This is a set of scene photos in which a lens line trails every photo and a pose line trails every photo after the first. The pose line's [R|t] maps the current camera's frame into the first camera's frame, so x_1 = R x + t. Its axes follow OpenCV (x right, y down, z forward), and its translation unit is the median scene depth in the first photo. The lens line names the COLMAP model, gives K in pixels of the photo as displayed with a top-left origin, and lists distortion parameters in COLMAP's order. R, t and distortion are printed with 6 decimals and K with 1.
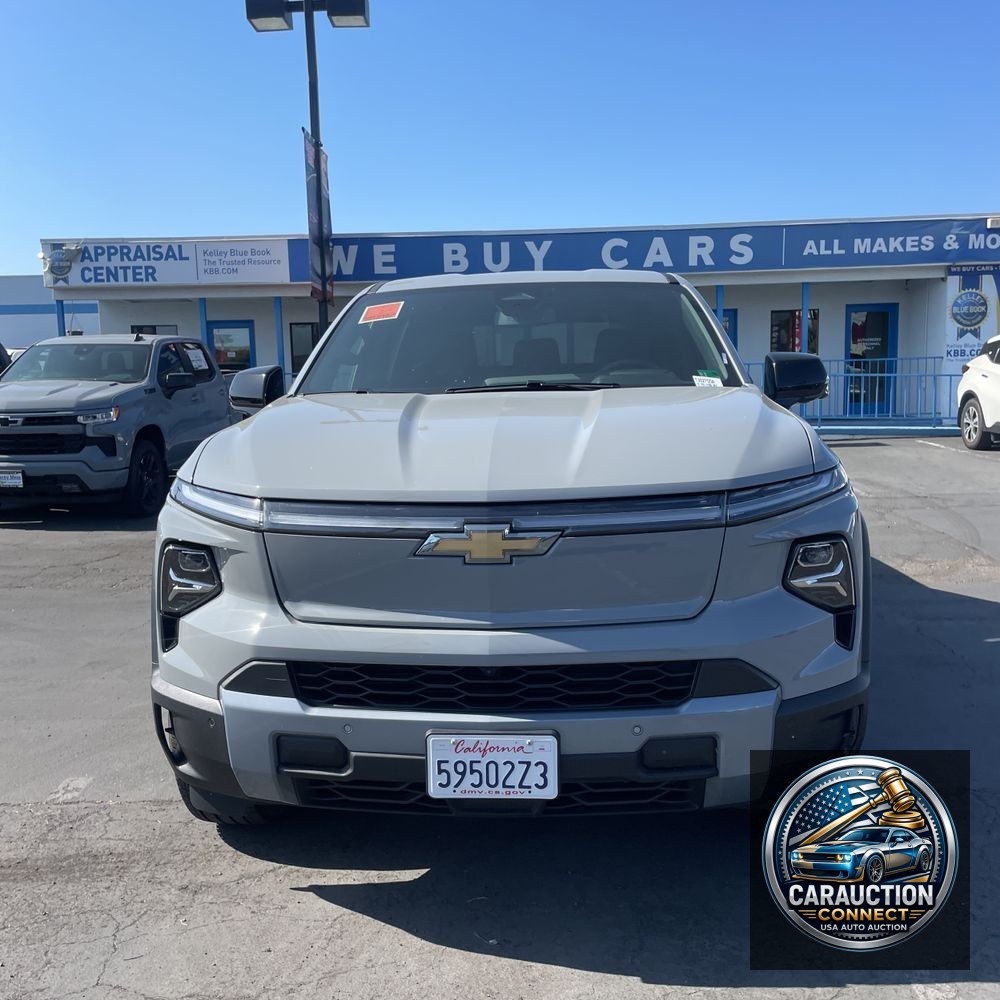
lens RADIAL K [[1008.6, 0, 523.2], [0, 1008.6, 501.4], [0, 0, 1]] dist [0.099291, -0.150423]
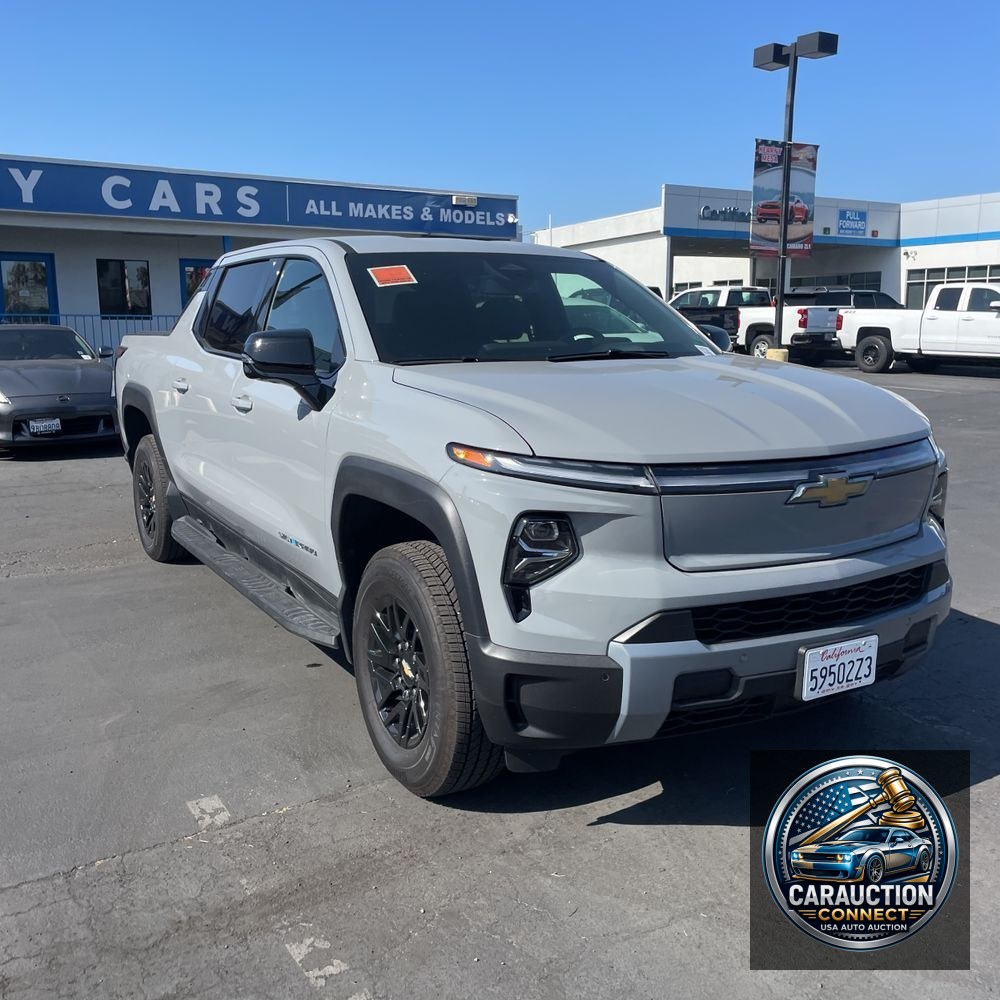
lens RADIAL K [[1007.1, 0, 488.0], [0, 1007.1, 493.9], [0, 0, 1]] dist [0.101388, -0.137215]
pose [[0.822061, -0.075763, 0.564336, -0.178712], [0.051532, 0.996940, 0.058774, -0.007932], [-0.567063, -0.019234, 0.823450, 0.035722]]
